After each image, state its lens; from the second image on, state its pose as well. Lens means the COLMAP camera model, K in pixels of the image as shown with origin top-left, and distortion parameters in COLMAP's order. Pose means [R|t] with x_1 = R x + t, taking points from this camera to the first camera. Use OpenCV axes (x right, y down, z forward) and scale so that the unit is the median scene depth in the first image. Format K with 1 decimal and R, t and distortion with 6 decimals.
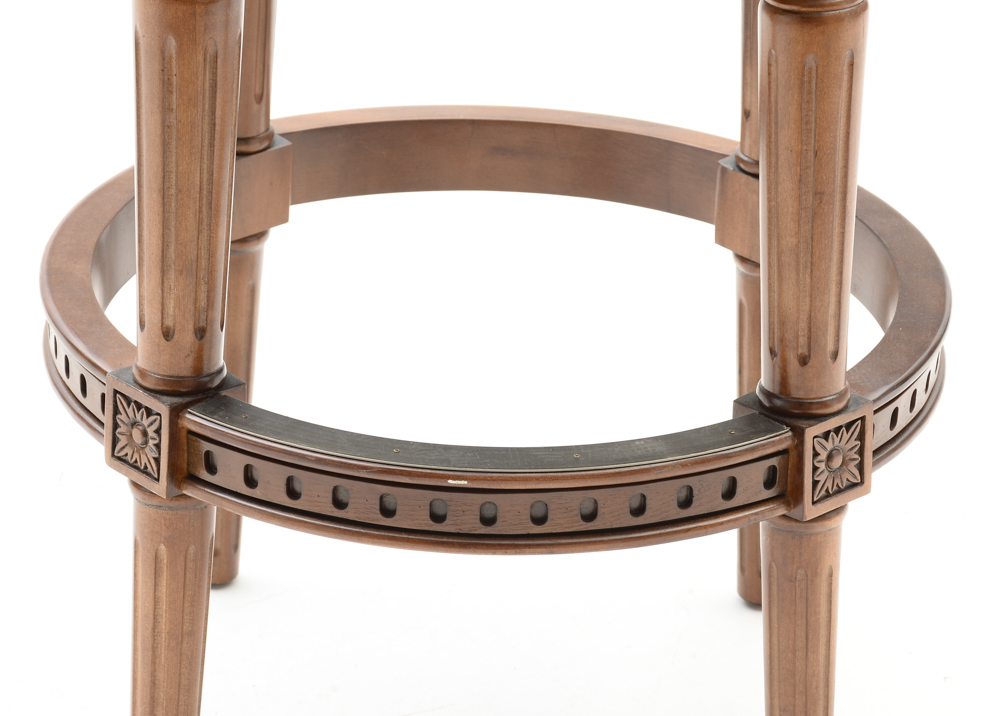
lens RADIAL K [[3672.7, 0, 528.9], [0, 3672.7, 352.0], [0, 0, 1]] dist [1.188908, 0.000000]
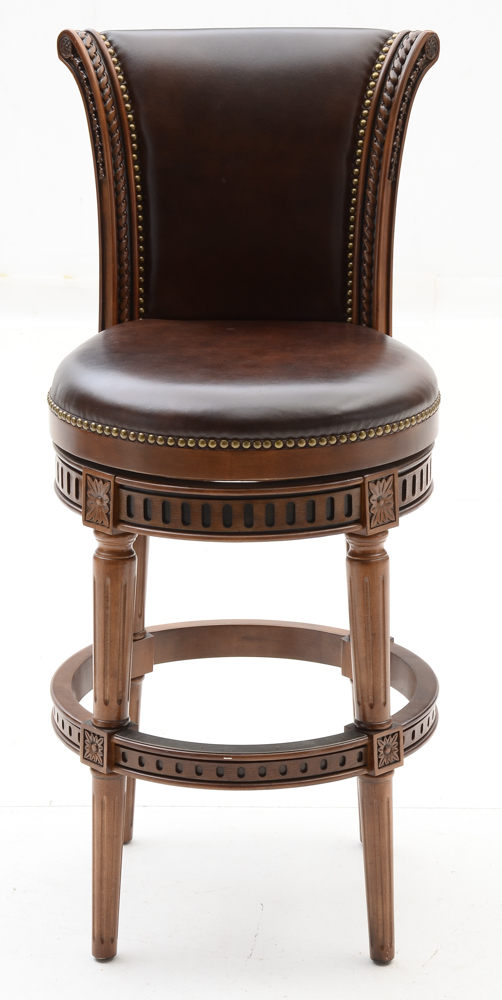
lens RADIAL K [[2492.8, 0, 243.6], [0, 2492.8, 507.3], [0, 0, 1]] dist [0.595644, 0.000000]
pose [[0.999407, -0.029602, -0.017597, 0.023707], [0.026338, 0.986238, -0.163220, 0.136341], [0.022186, 0.162660, 0.986433, -0.613590]]
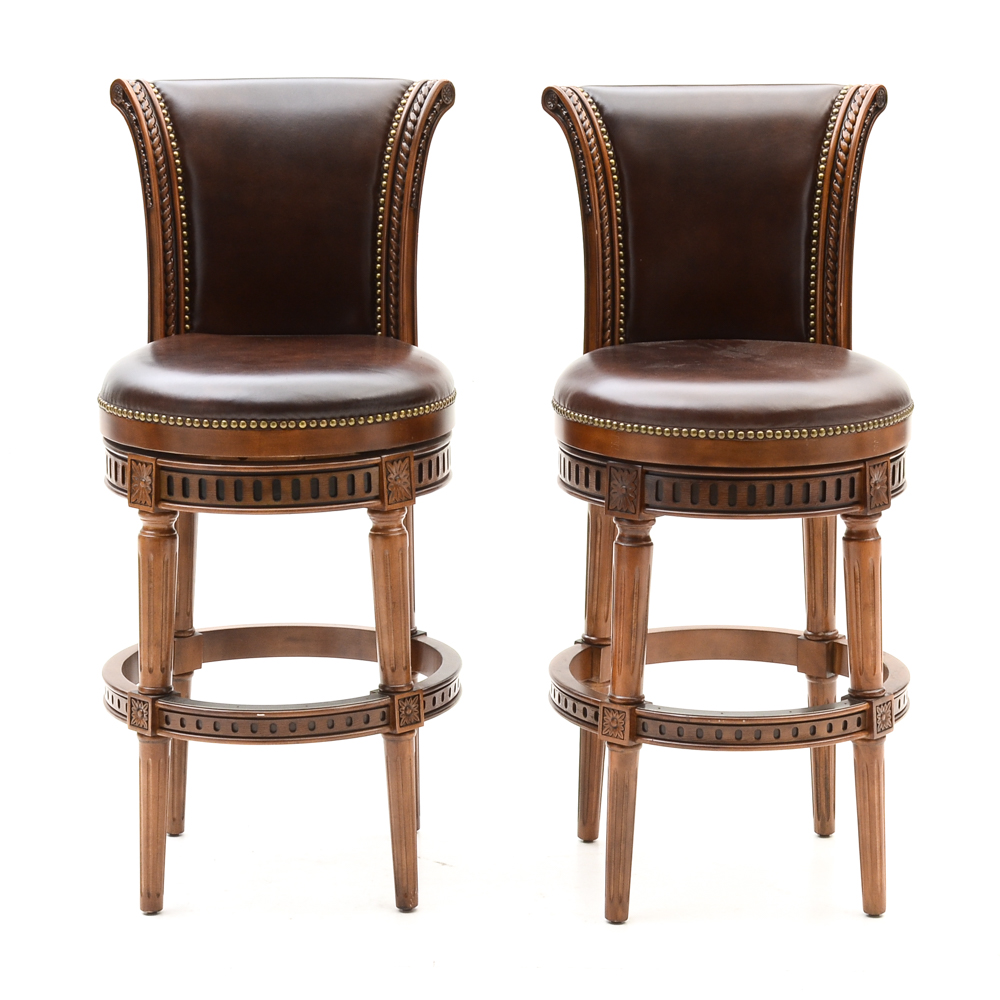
lens RADIAL K [[3210.4, 0, 507.4], [0, 3210.4, 468.1], [0, 0, 1]] dist [0.277352, 0.000000]
pose [[0.999060, -0.040972, 0.014123, 0.127650], [0.043252, 0.963146, -0.265479, 0.469796], [-0.002725, 0.265840, 0.964013, -1.229351]]
